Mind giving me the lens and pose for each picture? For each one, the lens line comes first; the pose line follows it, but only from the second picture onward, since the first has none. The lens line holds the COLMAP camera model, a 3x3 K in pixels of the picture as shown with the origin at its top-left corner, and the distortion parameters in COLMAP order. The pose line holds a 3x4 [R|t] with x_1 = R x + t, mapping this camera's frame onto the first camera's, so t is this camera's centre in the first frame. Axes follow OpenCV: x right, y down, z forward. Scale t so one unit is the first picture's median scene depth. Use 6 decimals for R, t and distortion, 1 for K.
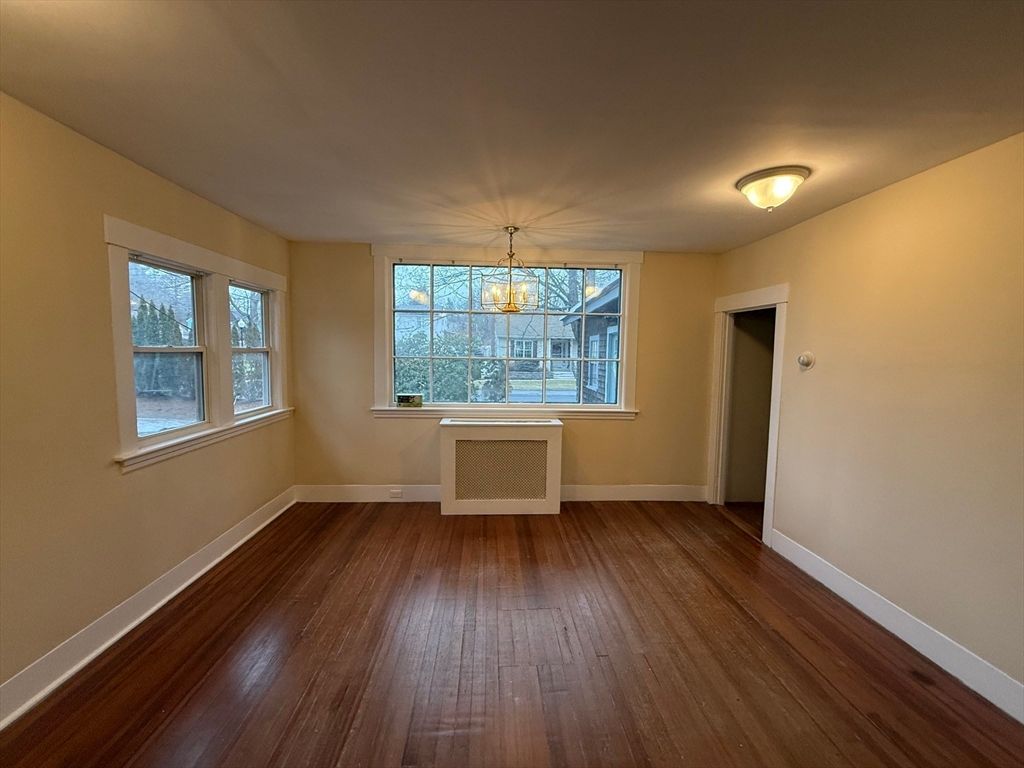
lens RADIAL K [[407.6, 0, 507.7], [0, 407.6, 382.2], [0, 0, 1]] dist [0.003052, 0.000189]
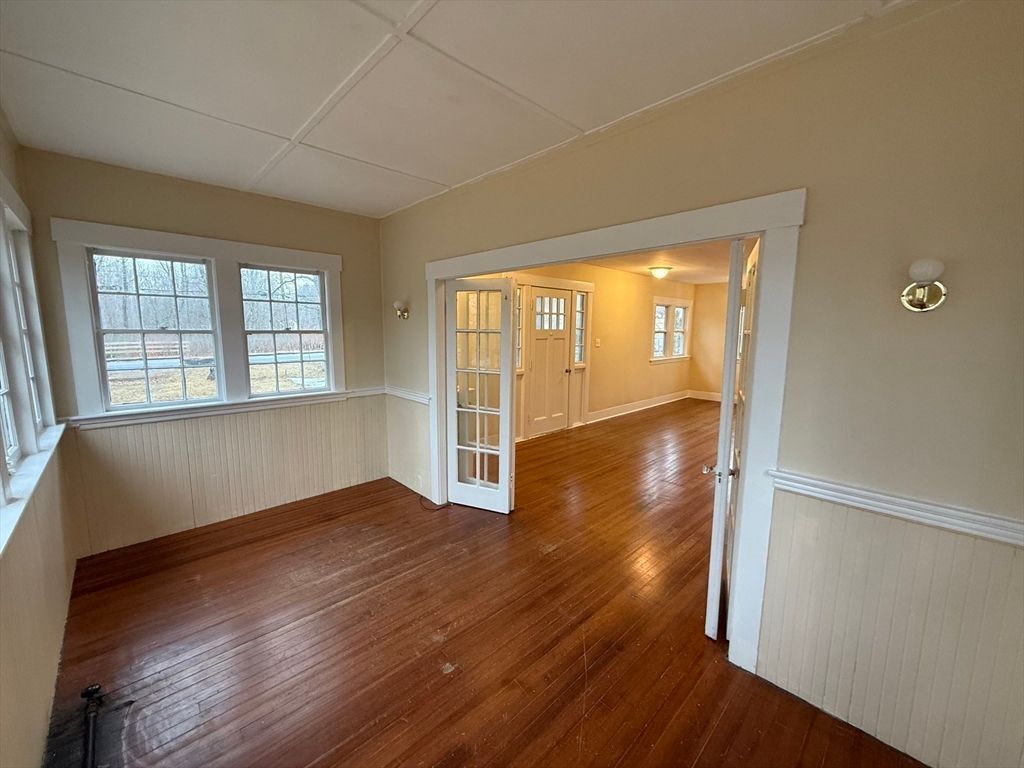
lens RADIAL K [[407.6, 0, 507.7], [0, 407.6, 382.2], [0, 0, 1]] dist [0.003052, 0.000189]
pose [[0.661634, 0.088238, -0.744617, 0.557584], [-0.056056, 0.996094, 0.068230, 0.115830], [0.747729, -0.003403, 0.663995, -1.398016]]
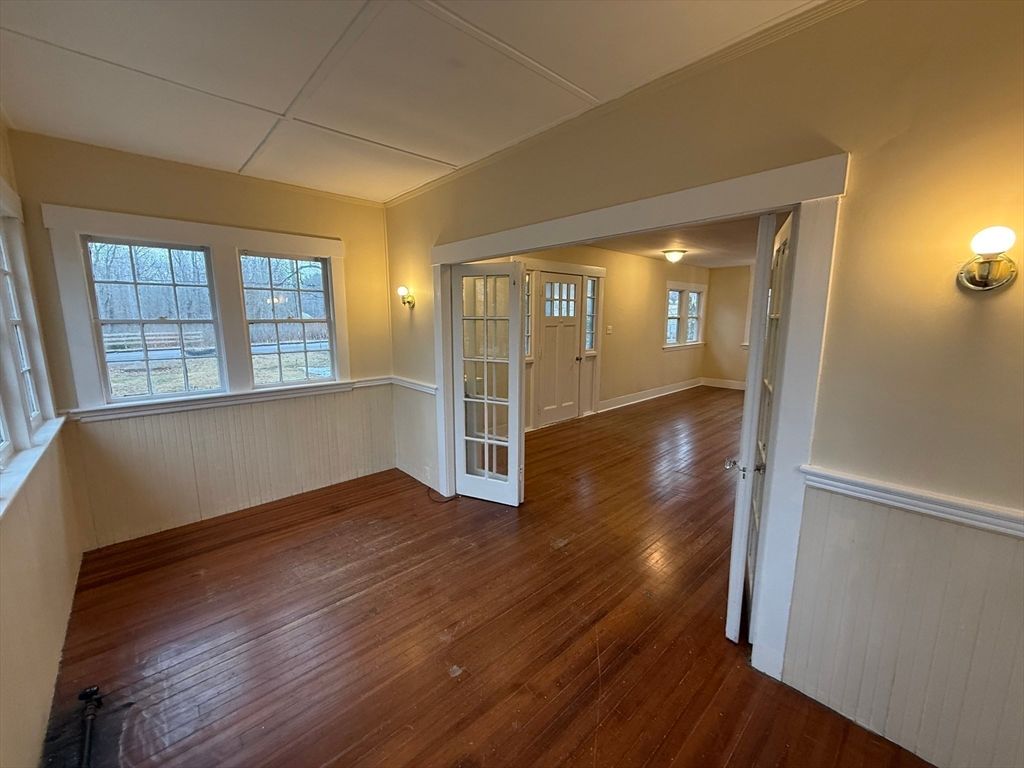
lens RADIAL K [[407.6, 0, 507.7], [0, 407.6, 382.2], [0, 0, 1]] dist [0.003052, 0.000189]
pose [[0.644787, 0.106659, -0.756884, 0.534768], [-0.048551, 0.993932, 0.098703, 0.115479], [0.762819, -0.026895, 0.646053, -1.376083]]
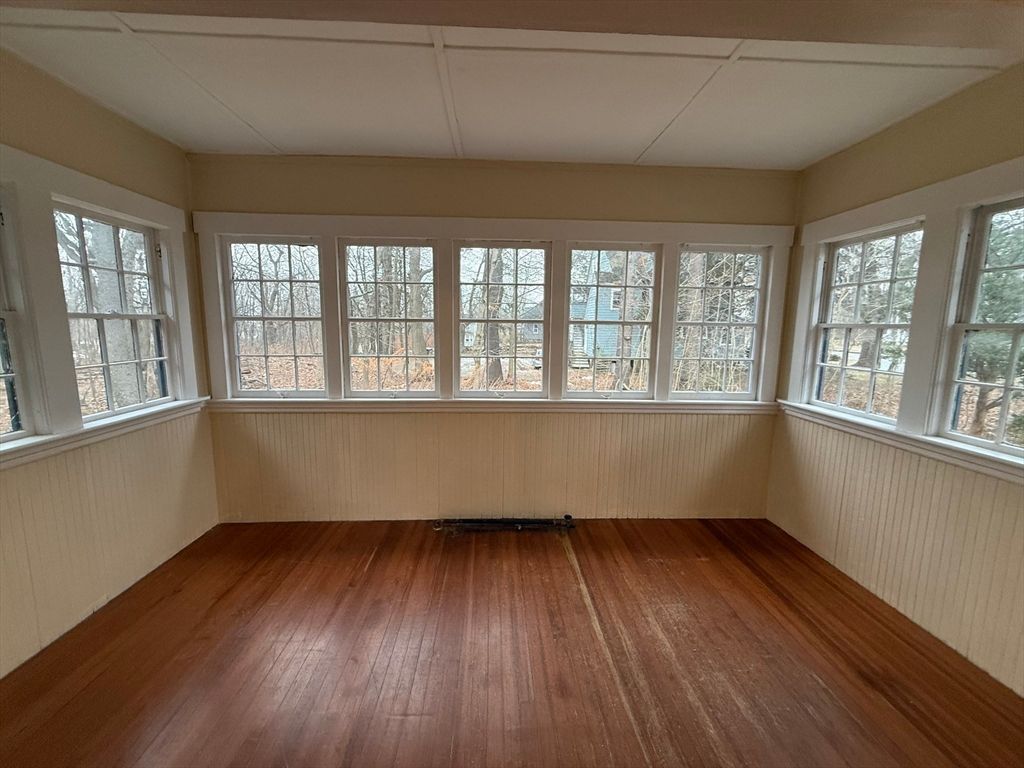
lens RADIAL K [[407.6, 0, 507.7], [0, 407.6, 382.2], [0, 0, 1]] dist [0.003052, 0.000189]
pose [[-0.999530, -0.030367, -0.004188, 0.099155], [-0.030567, 0.977004, 0.211019, 0.078334], [-0.002316, 0.211047, -0.977473, -0.724634]]
